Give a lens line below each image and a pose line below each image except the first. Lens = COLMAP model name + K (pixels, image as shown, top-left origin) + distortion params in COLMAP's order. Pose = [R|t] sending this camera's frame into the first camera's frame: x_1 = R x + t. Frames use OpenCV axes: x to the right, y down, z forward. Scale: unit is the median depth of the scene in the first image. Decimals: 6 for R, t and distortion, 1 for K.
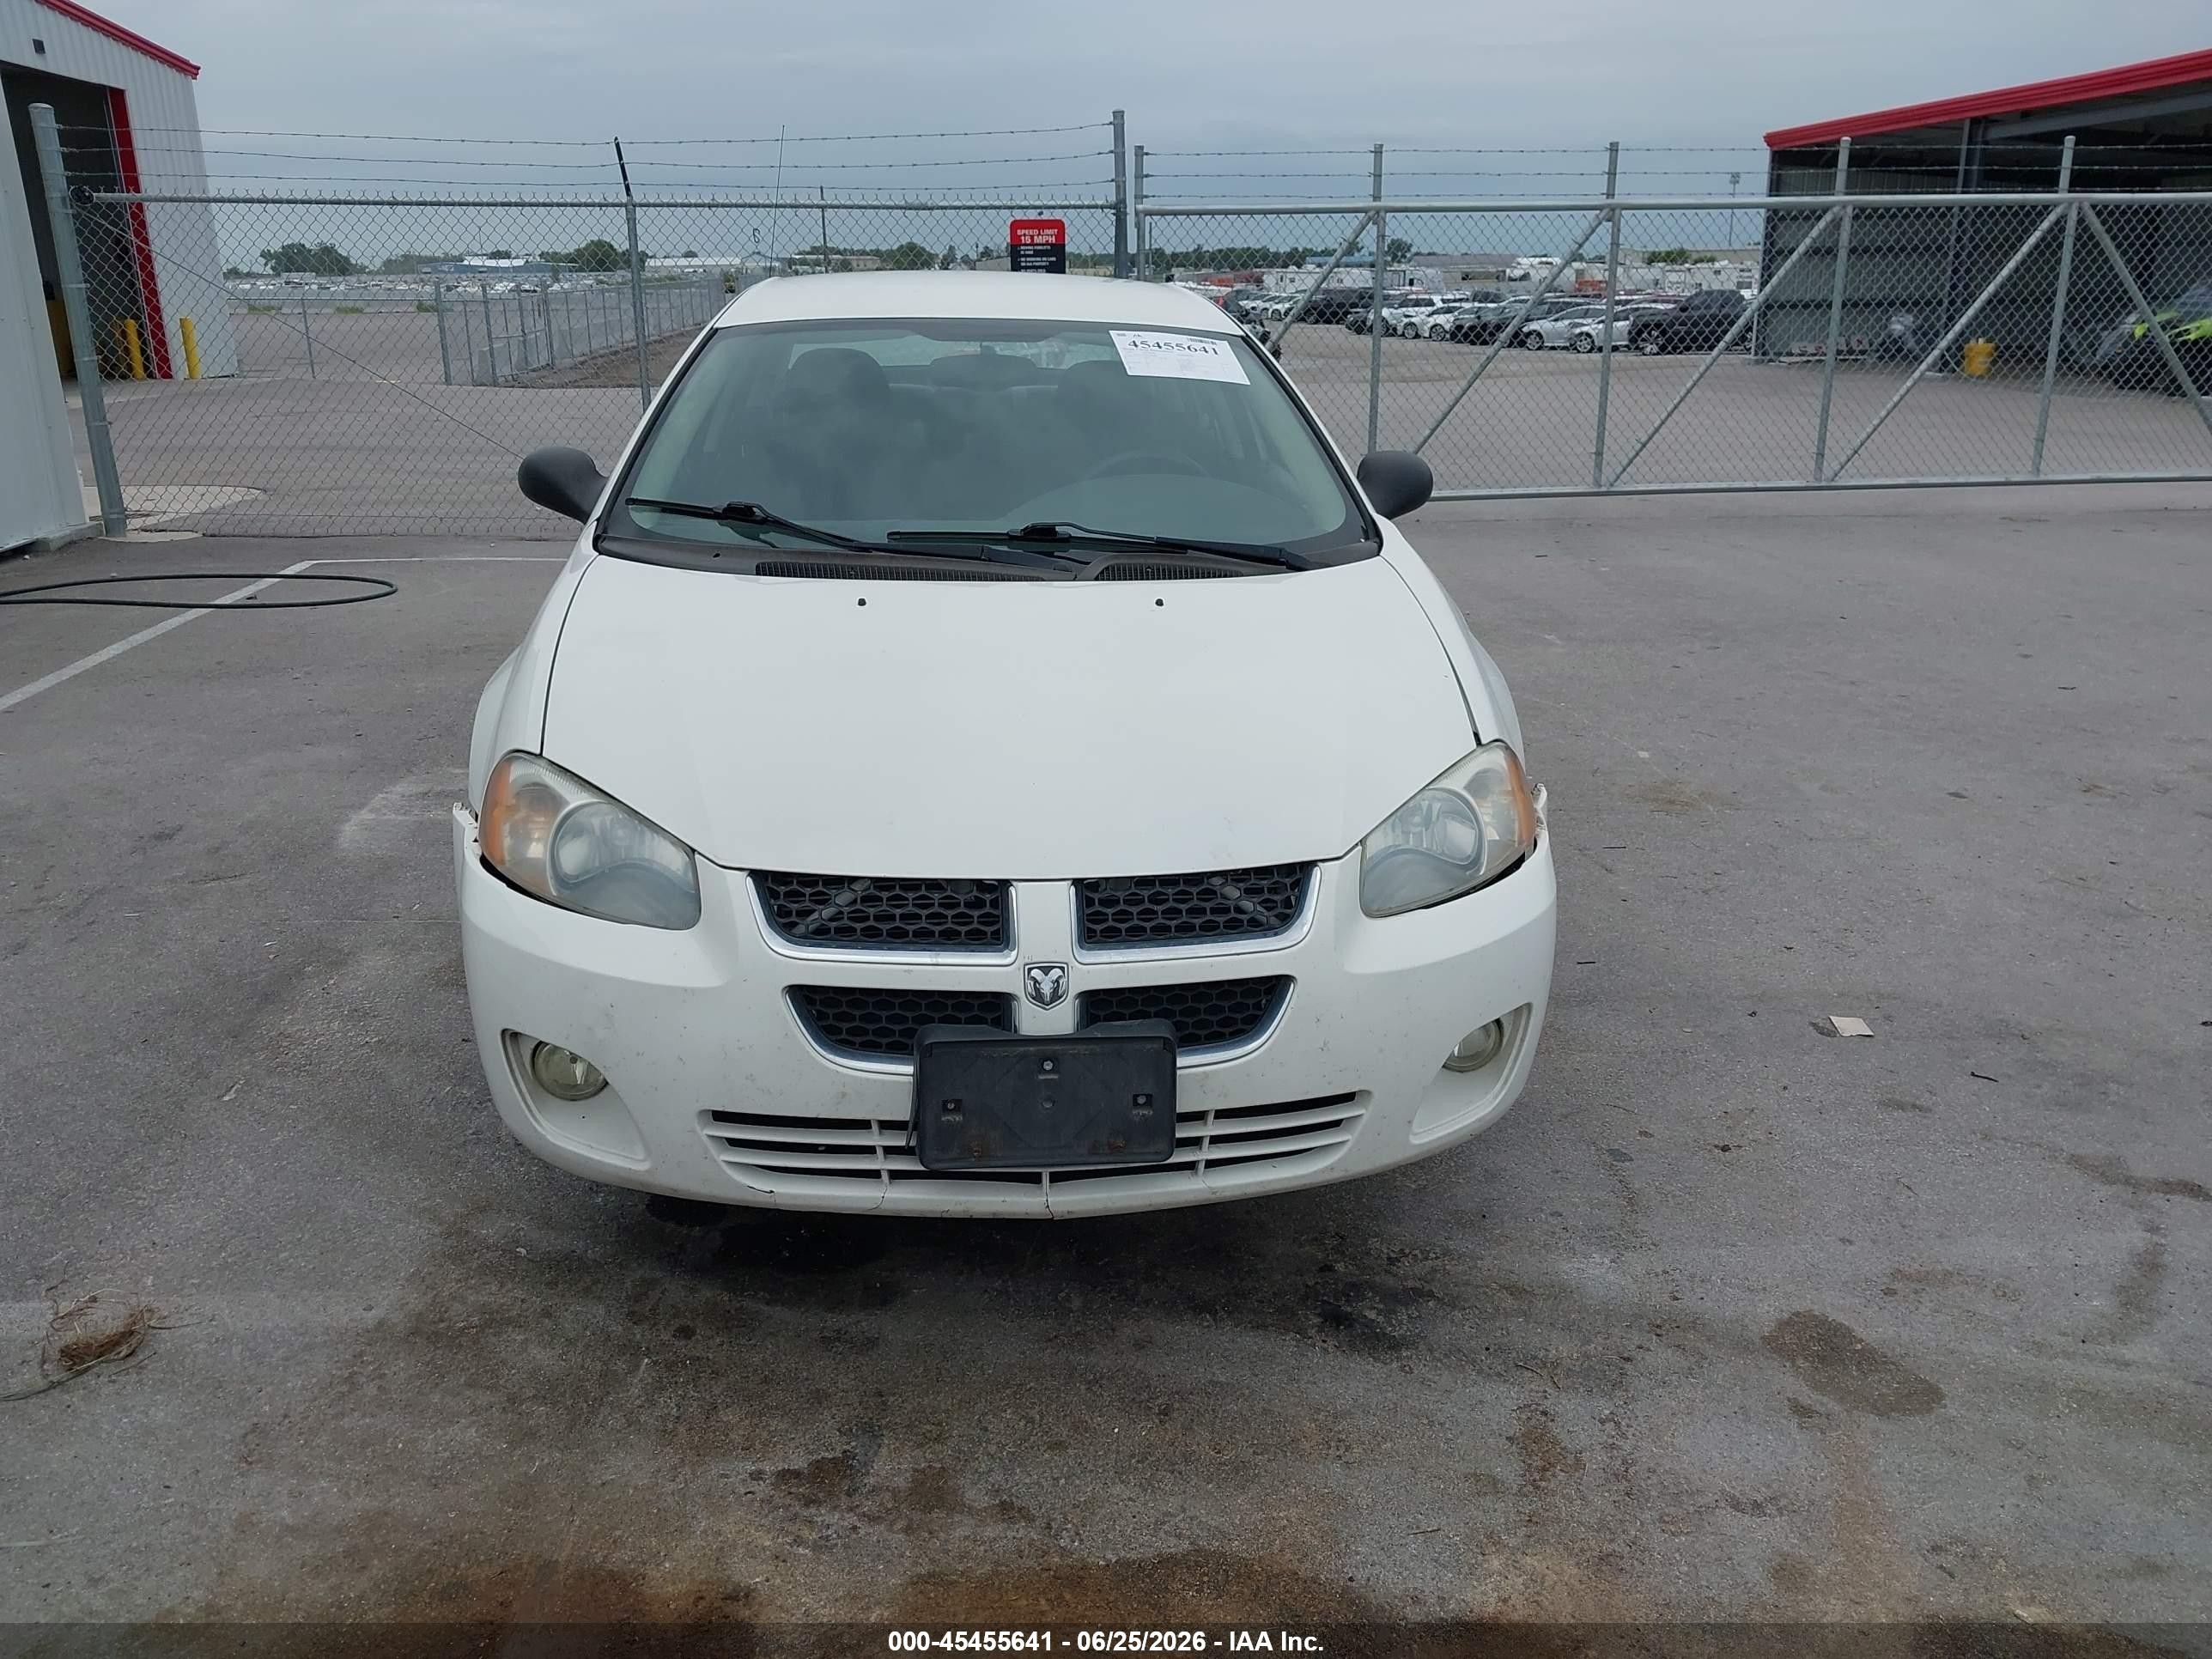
lens RADIAL K [[1755.7, 0, 1099.4], [0, 1755.7, 819.4], [0, 0, 1]] dist [-0.019386, 0.051141]
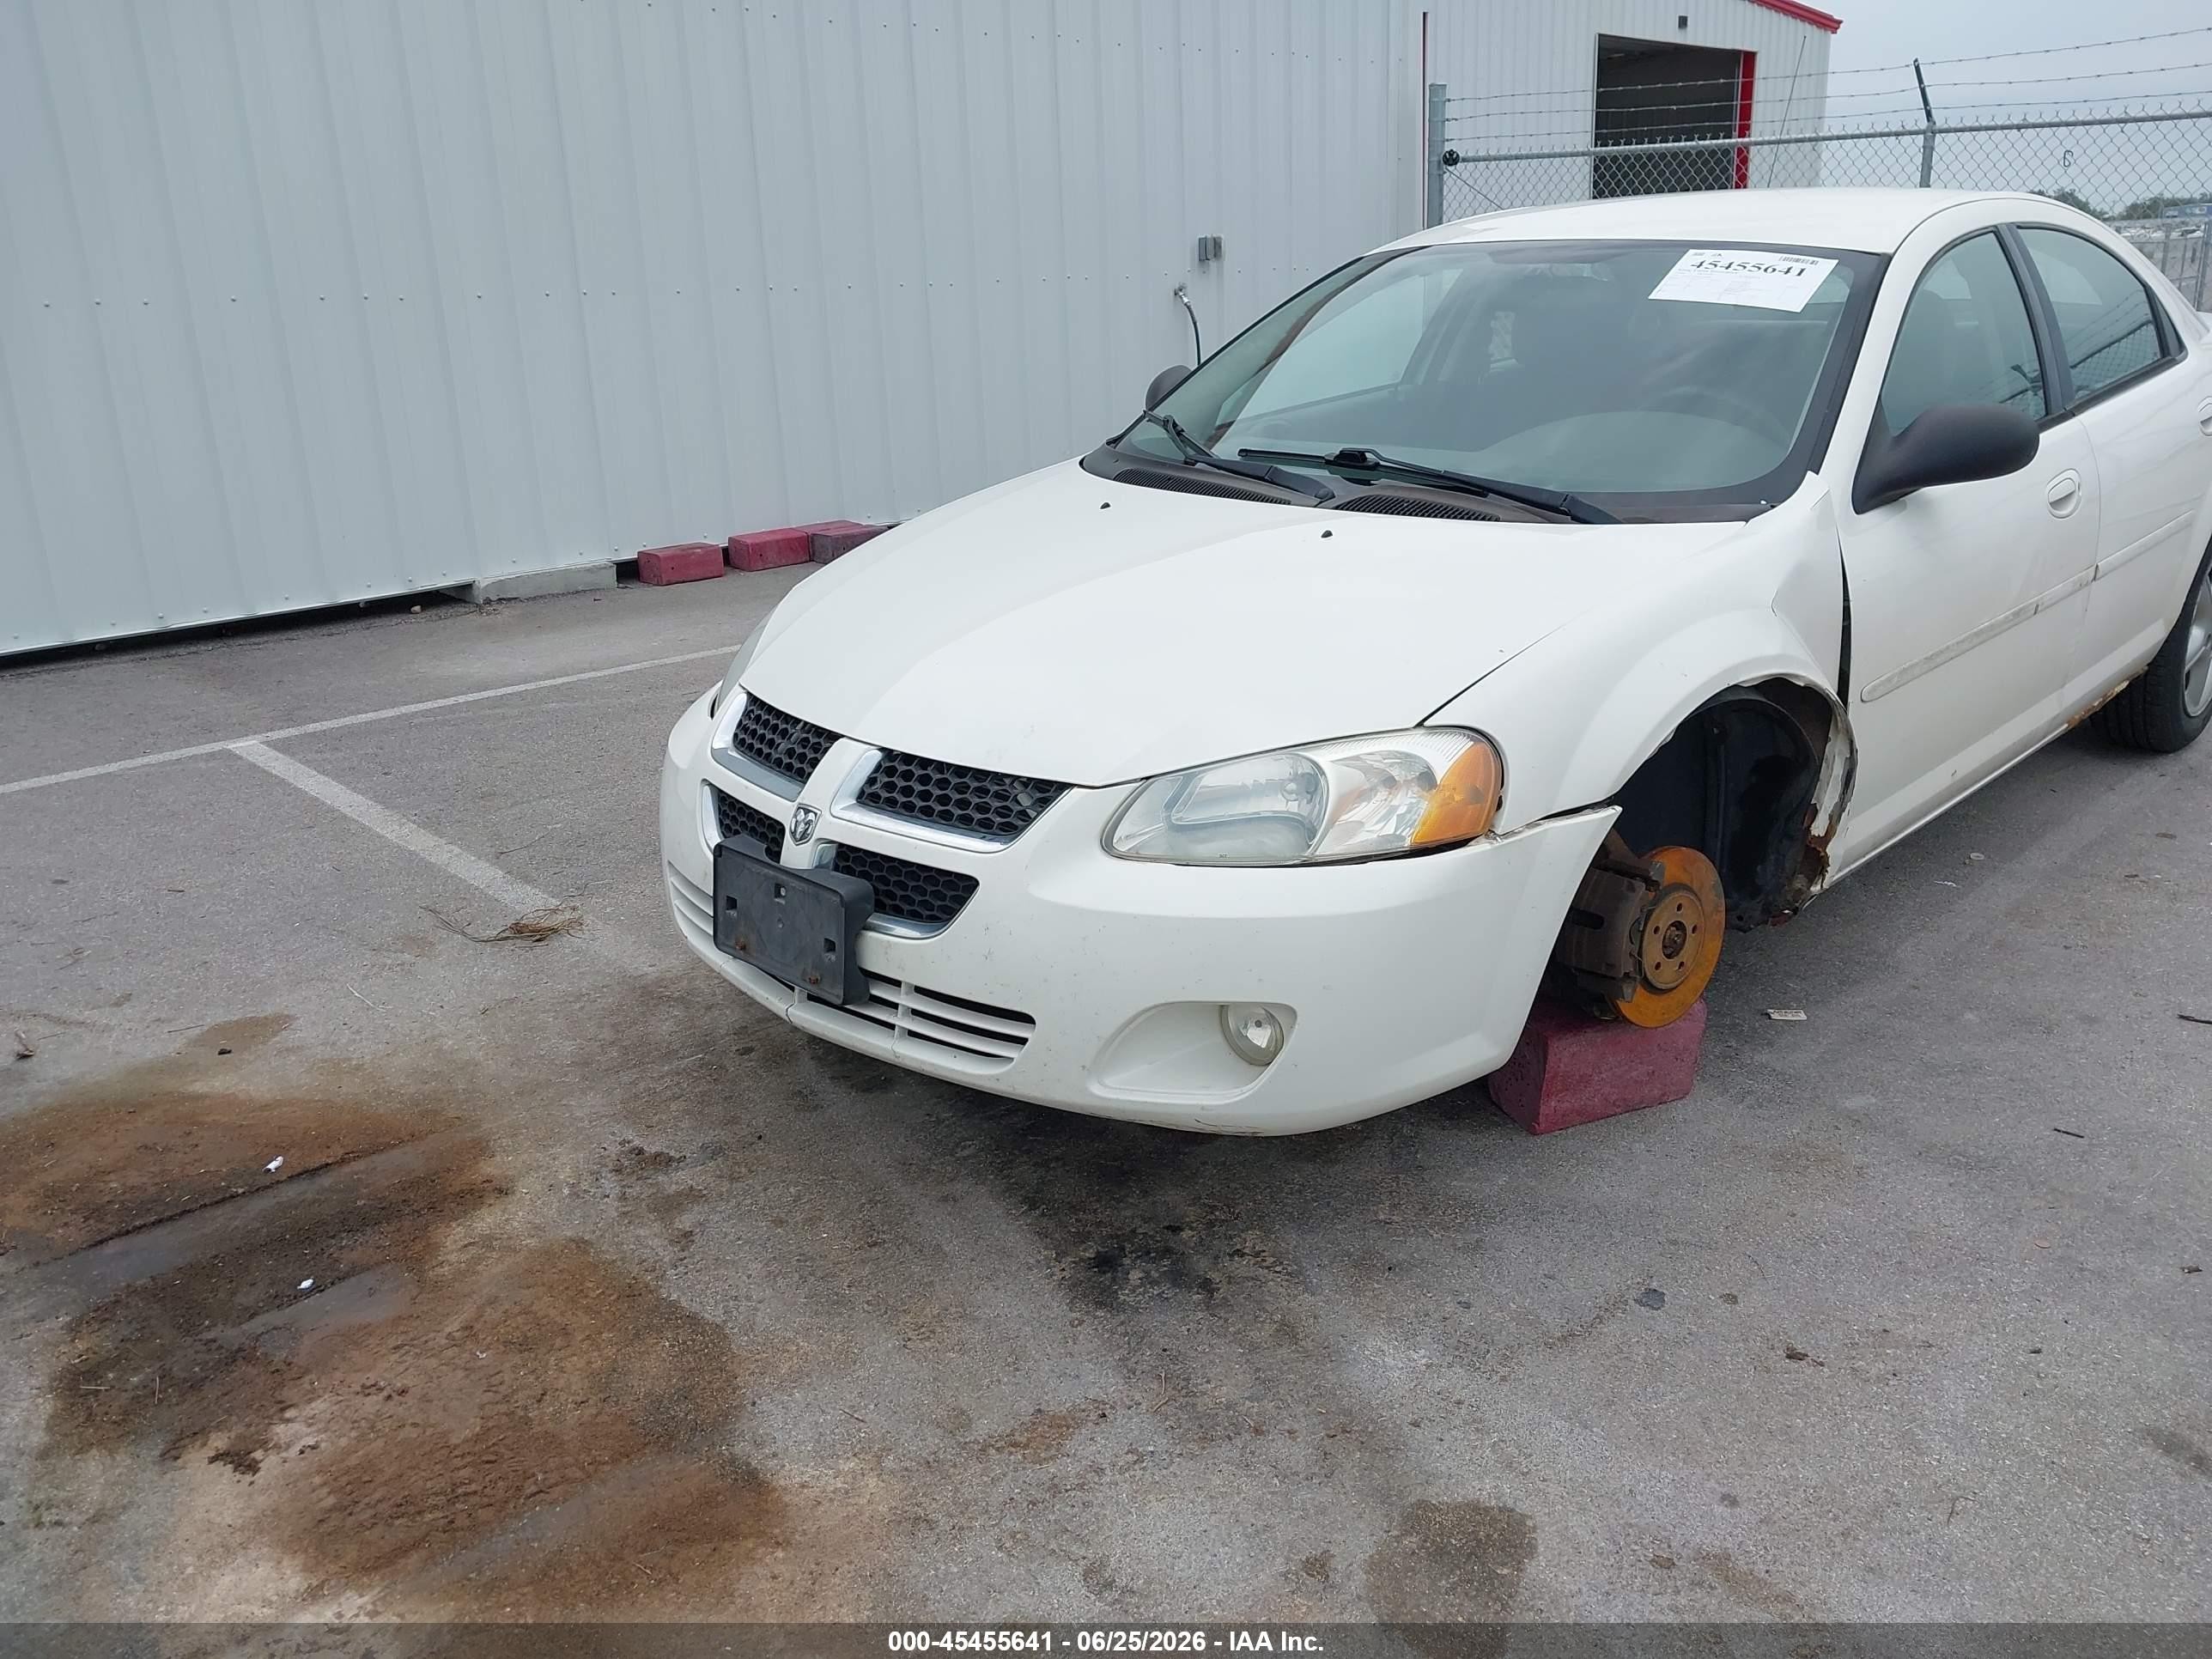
lens RADIAL K [[1729.0, 0, 1106.0], [0, 1729.0, 829.5], [0, 0, 1]] dist [0.033736, -0.043756]
pose [[0.639157, 0.229625, -0.733996, 0.786612], [-0.204759, 0.970748, 0.125389, -0.071624], [0.741318, 0.070149, 0.667478, 0.335083]]
